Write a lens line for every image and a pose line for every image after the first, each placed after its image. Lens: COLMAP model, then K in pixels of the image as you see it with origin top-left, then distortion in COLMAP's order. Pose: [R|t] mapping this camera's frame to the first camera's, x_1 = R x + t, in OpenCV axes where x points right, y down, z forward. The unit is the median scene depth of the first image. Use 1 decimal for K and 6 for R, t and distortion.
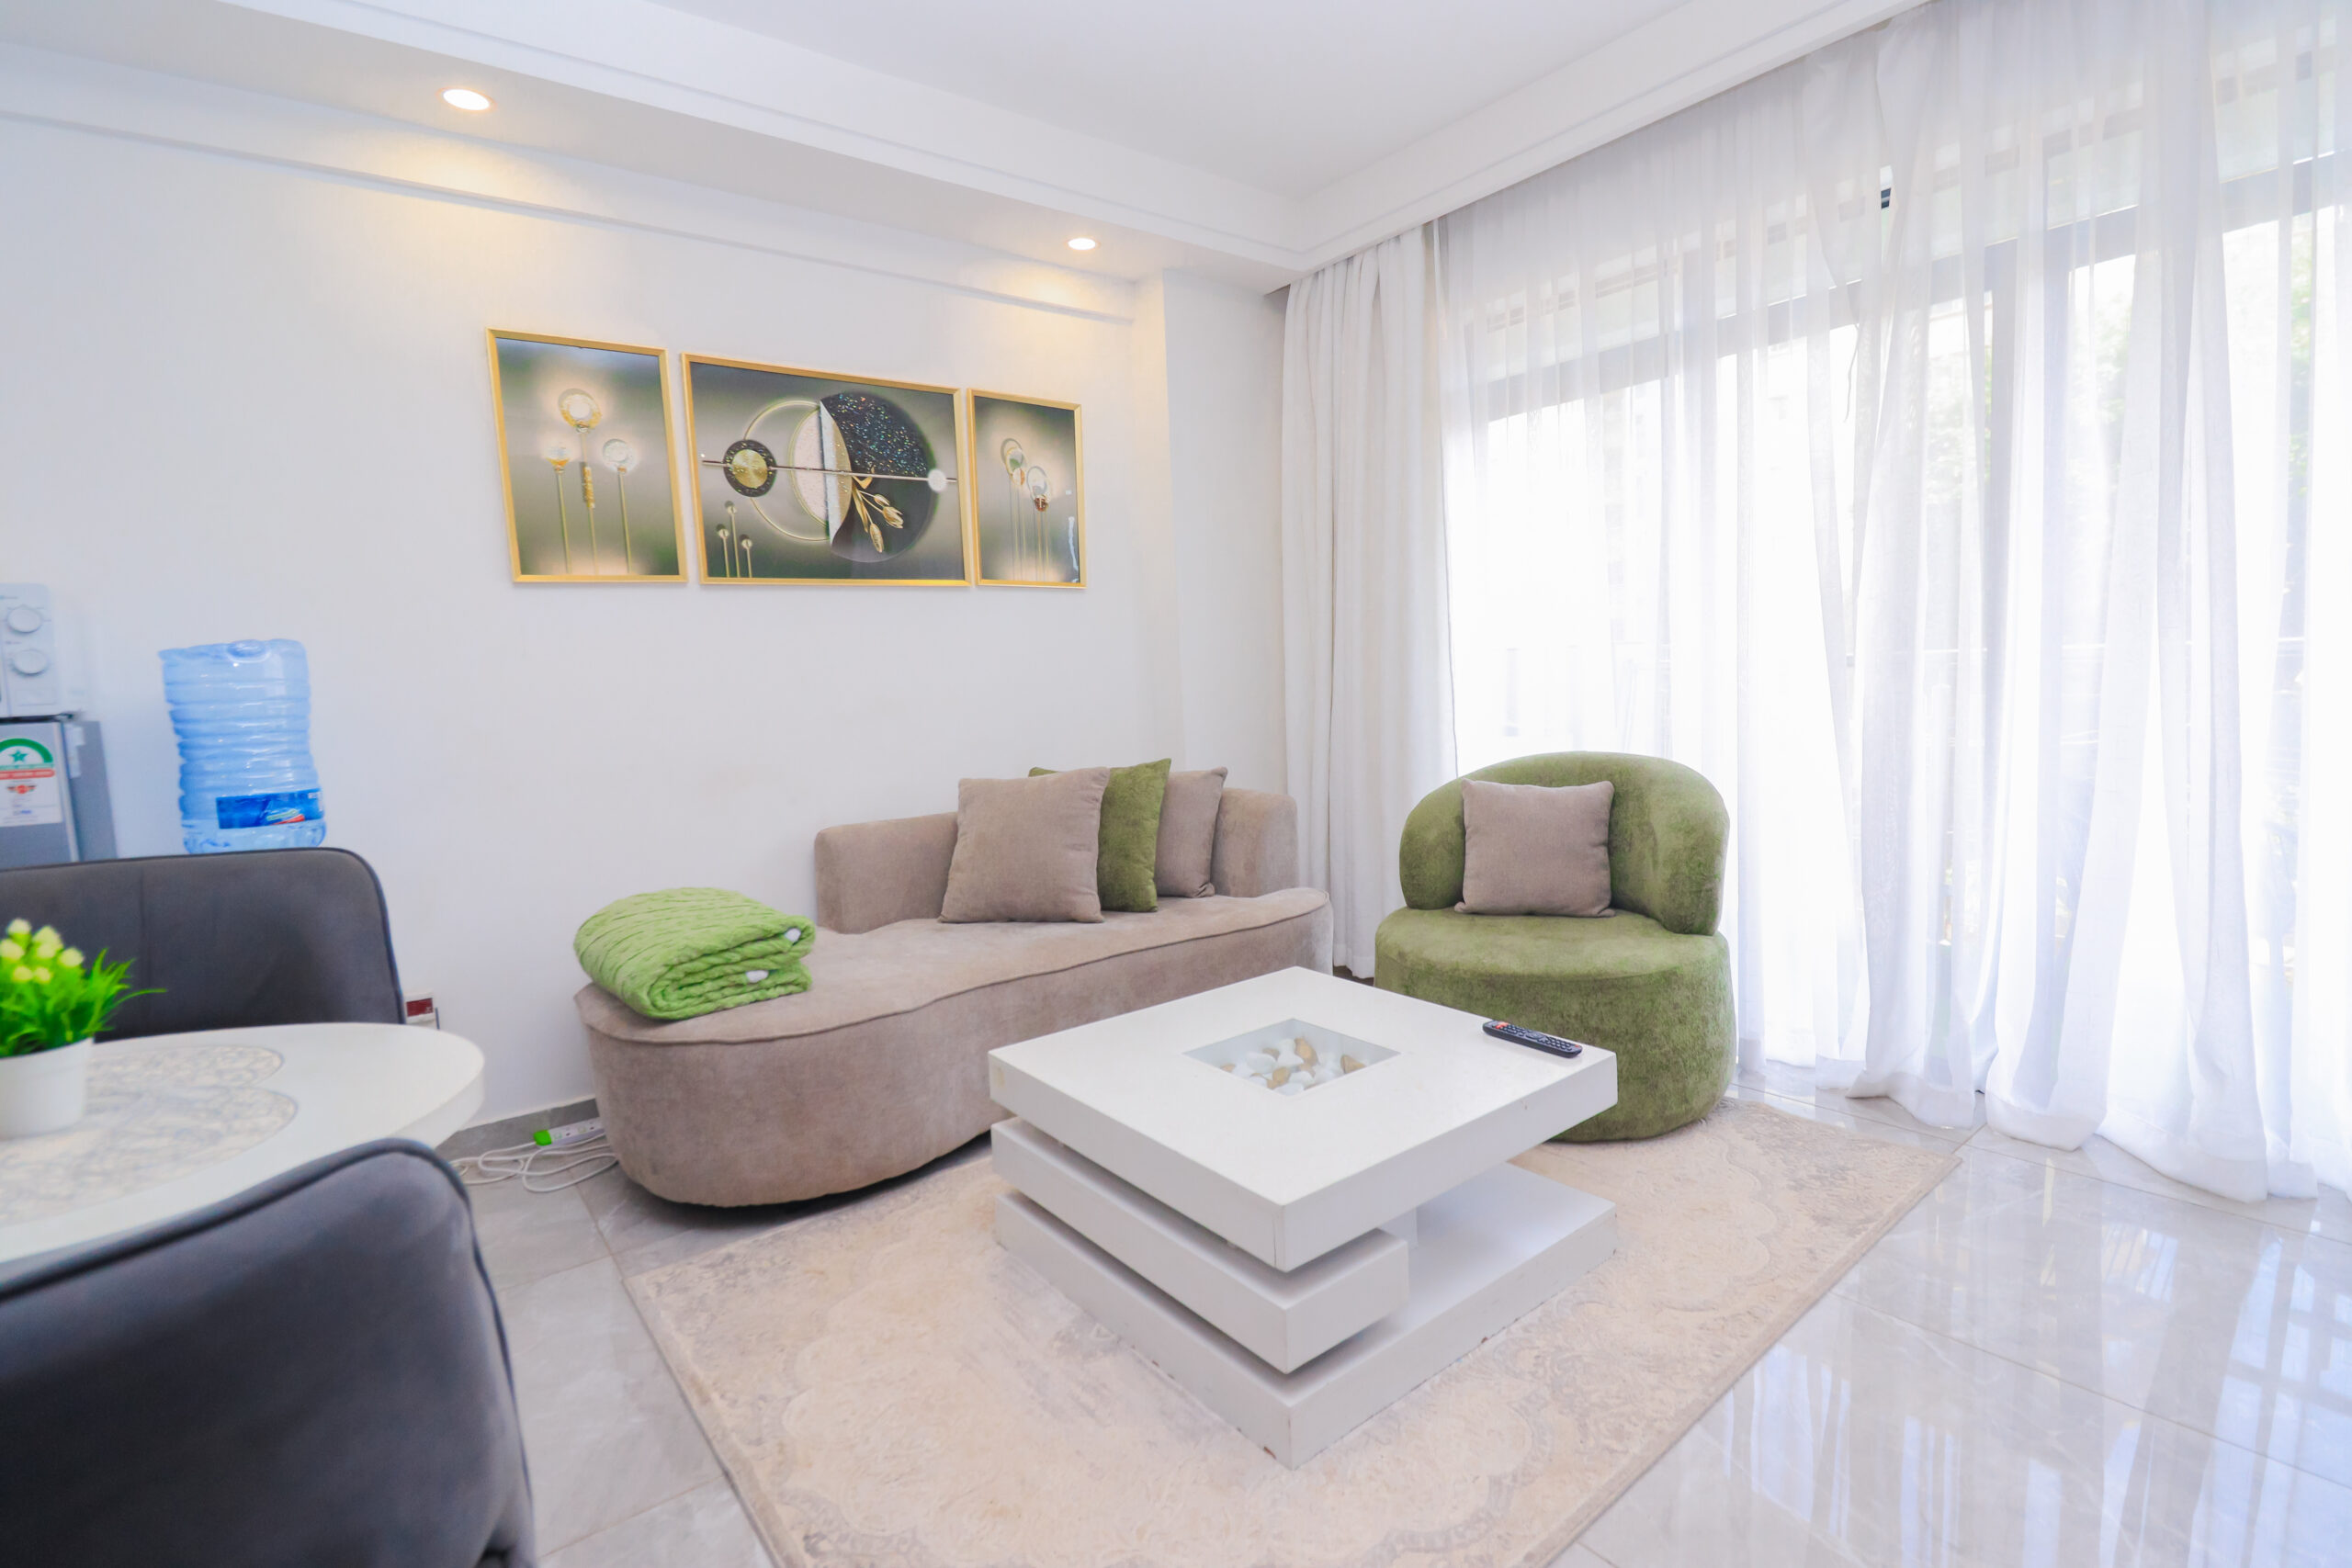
lens RADIAL K [[1092.9, 0, 1185.9], [0, 1092.9, 777.5], [0, 0, 1]] dist [-0.005157, -0.000650]
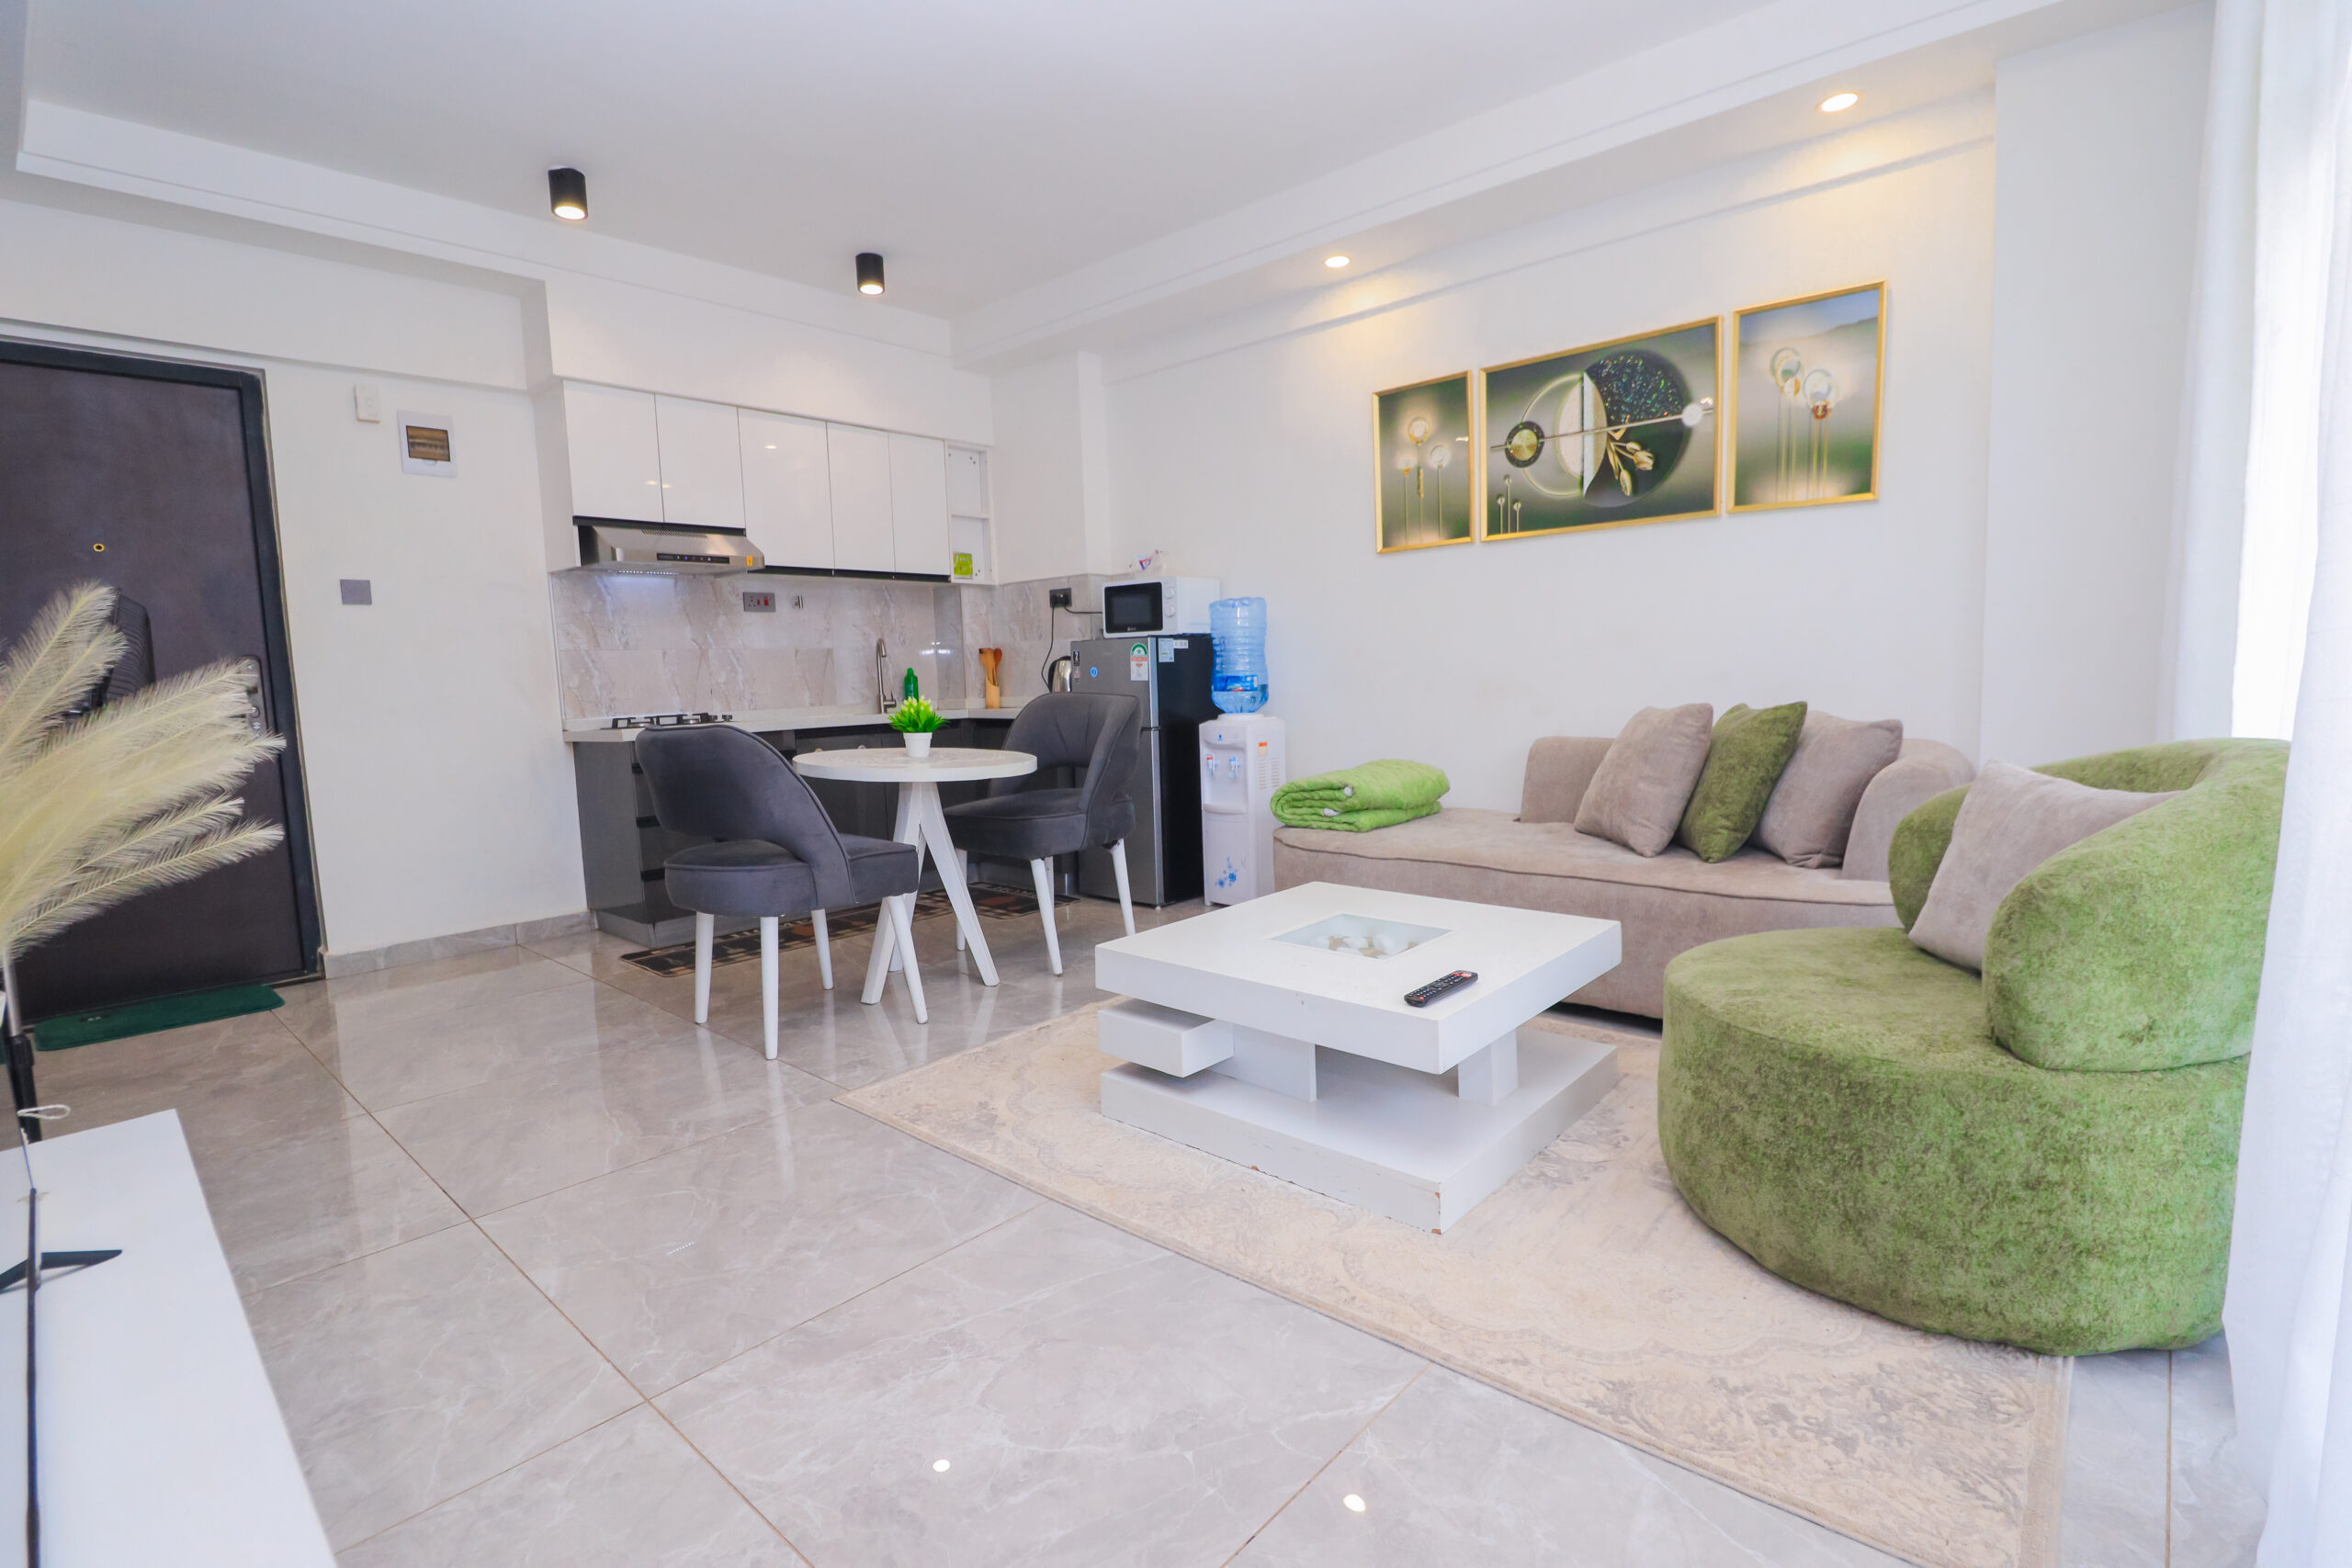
lens RADIAL K [[1092.9, 0, 1185.5], [0, 1092.9, 778.1], [0, 0, 1]] dist [-0.005157, -0.000650]
pose [[0.176454, 0.138114, -0.974571, 0.775518], [-0.073716, 0.989181, 0.126837, -0.032267], [0.981545, 0.049461, 0.184726, 0.384850]]
